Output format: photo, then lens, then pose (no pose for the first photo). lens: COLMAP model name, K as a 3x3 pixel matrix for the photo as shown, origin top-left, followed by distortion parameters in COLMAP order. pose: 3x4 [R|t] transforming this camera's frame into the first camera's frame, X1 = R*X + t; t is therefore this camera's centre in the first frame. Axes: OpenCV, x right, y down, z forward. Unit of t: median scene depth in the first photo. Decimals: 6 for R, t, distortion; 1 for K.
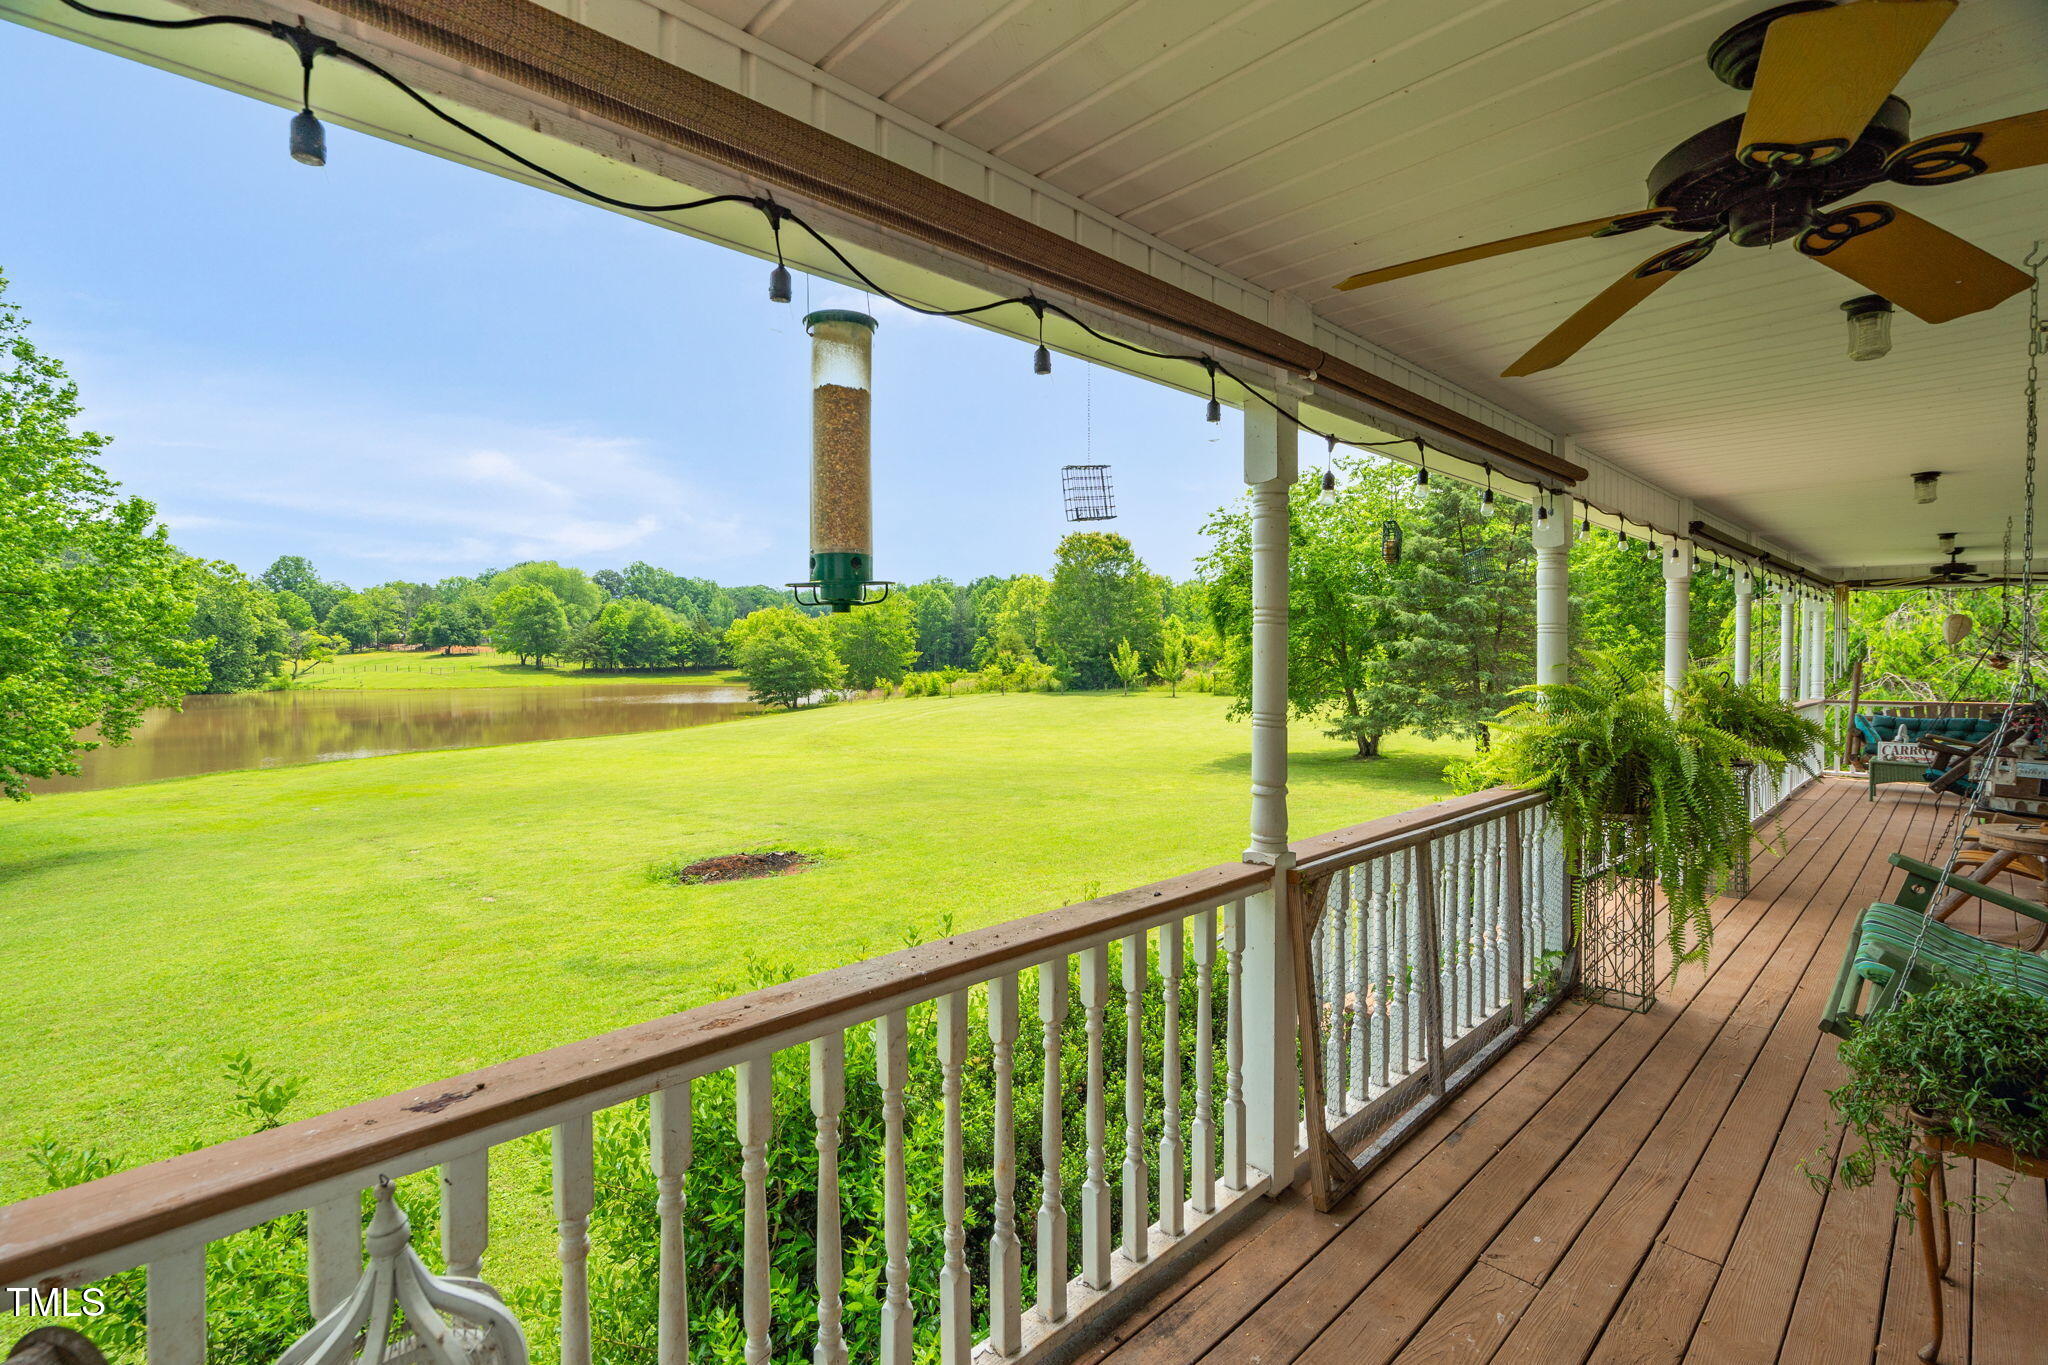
lens RADIAL K [[972.7, 0, 1025.4], [0, 972.7, 670.8], [0, 0, 1]] dist [-0.037622, 0.000110]
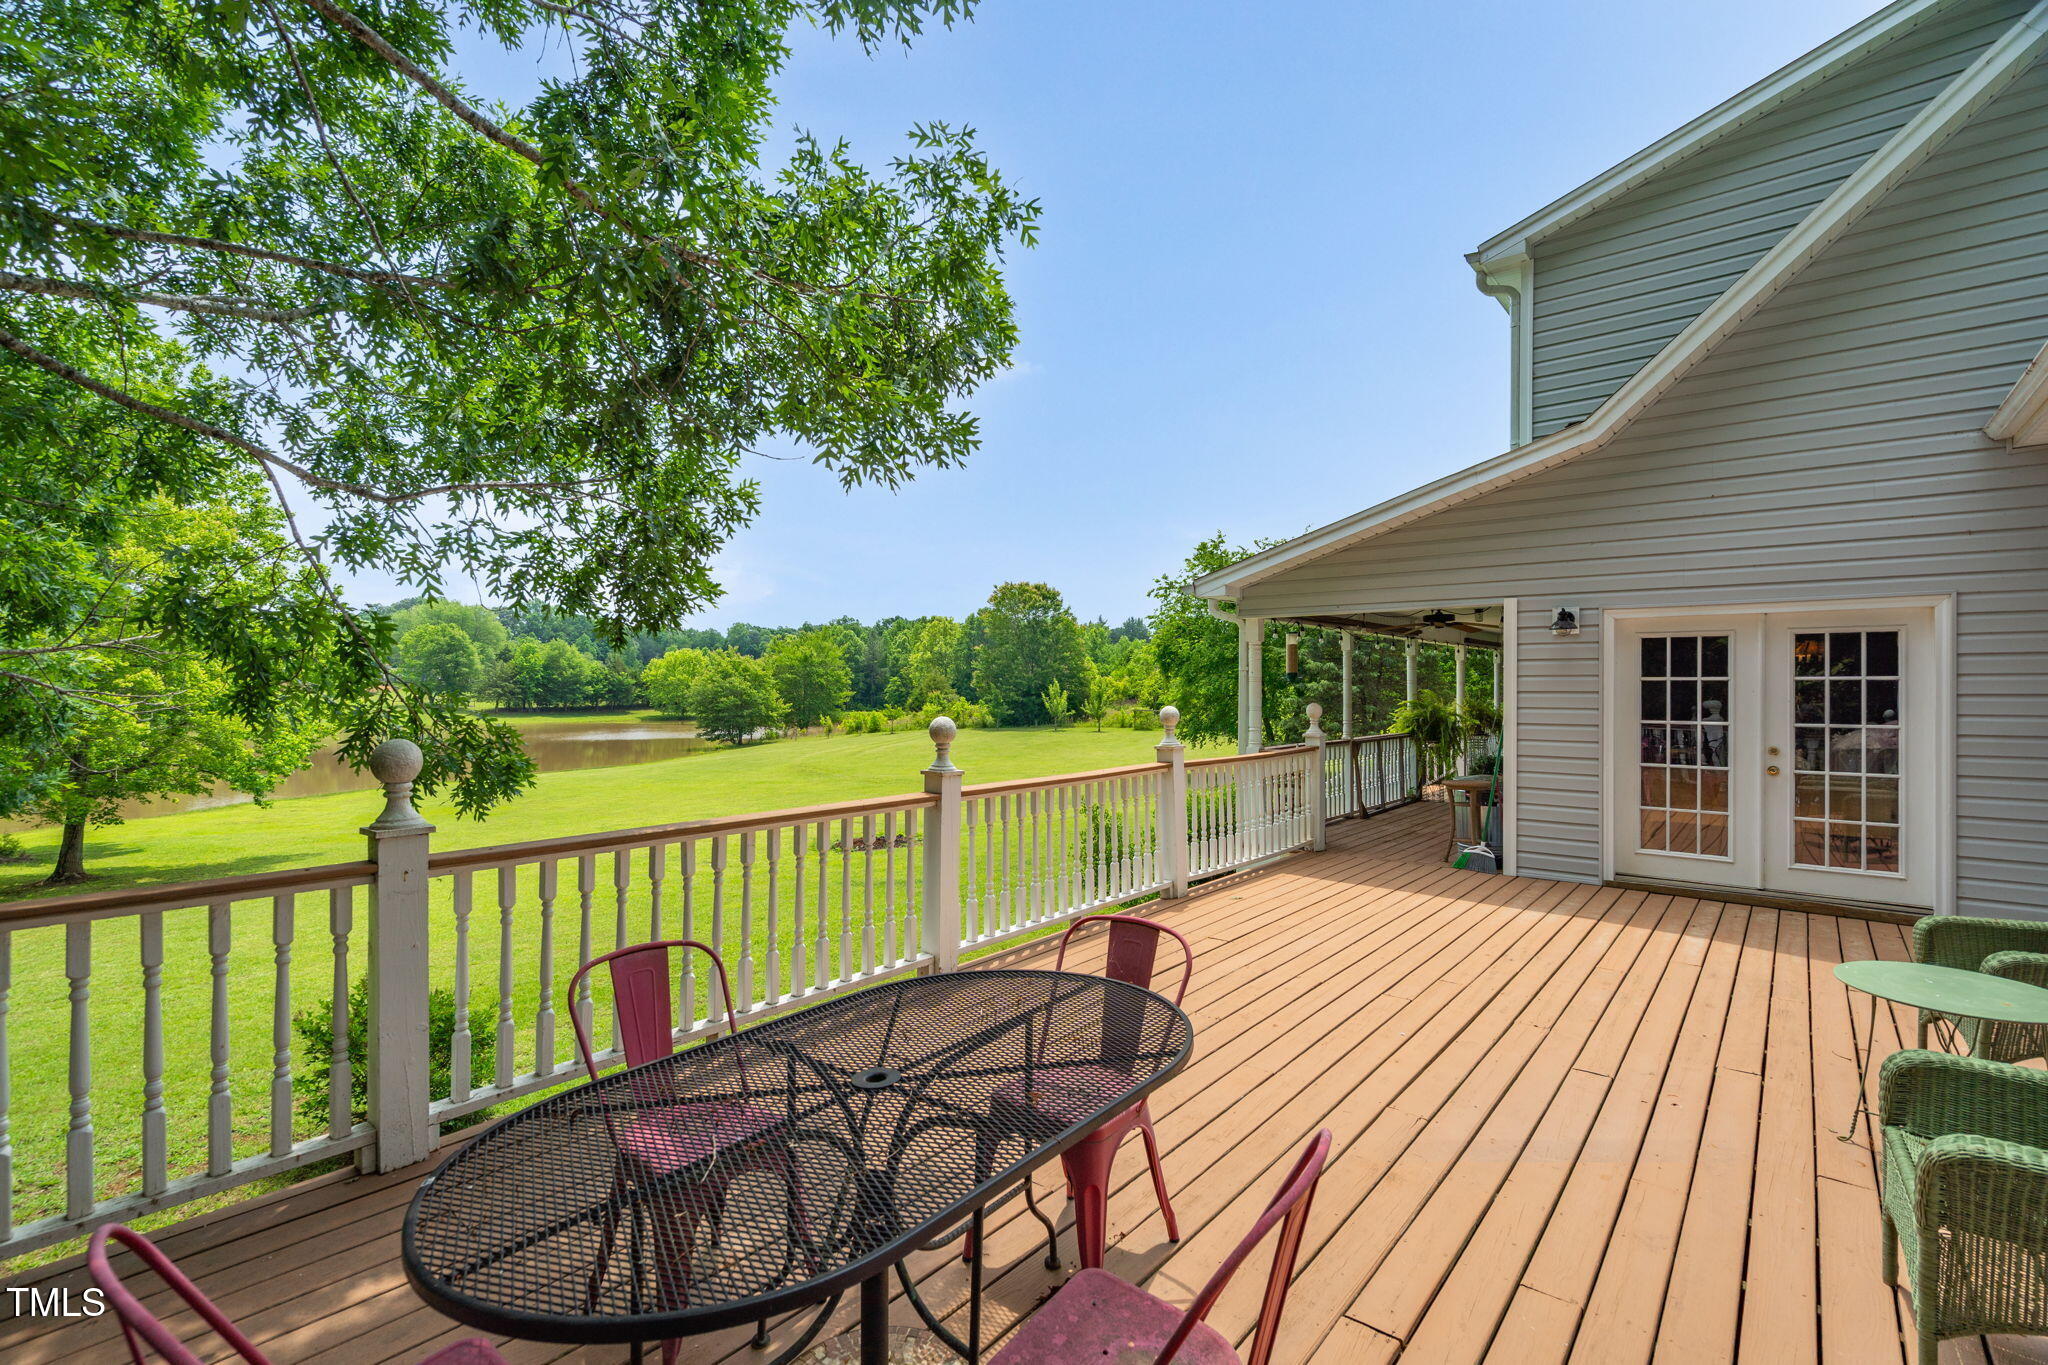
lens RADIAL K [[1036.2, 0, 1024.0], [0, 1036.2, 682.5], [0, 0, 1]] dist [-0.079376, 0.000009]
pose [[0.991247, 0.001370, 0.132017, -0.079885], [0.002379, 0.999599, -0.028230, 0.003292], [-0.132003, 0.028297, 0.990845, -0.149338]]
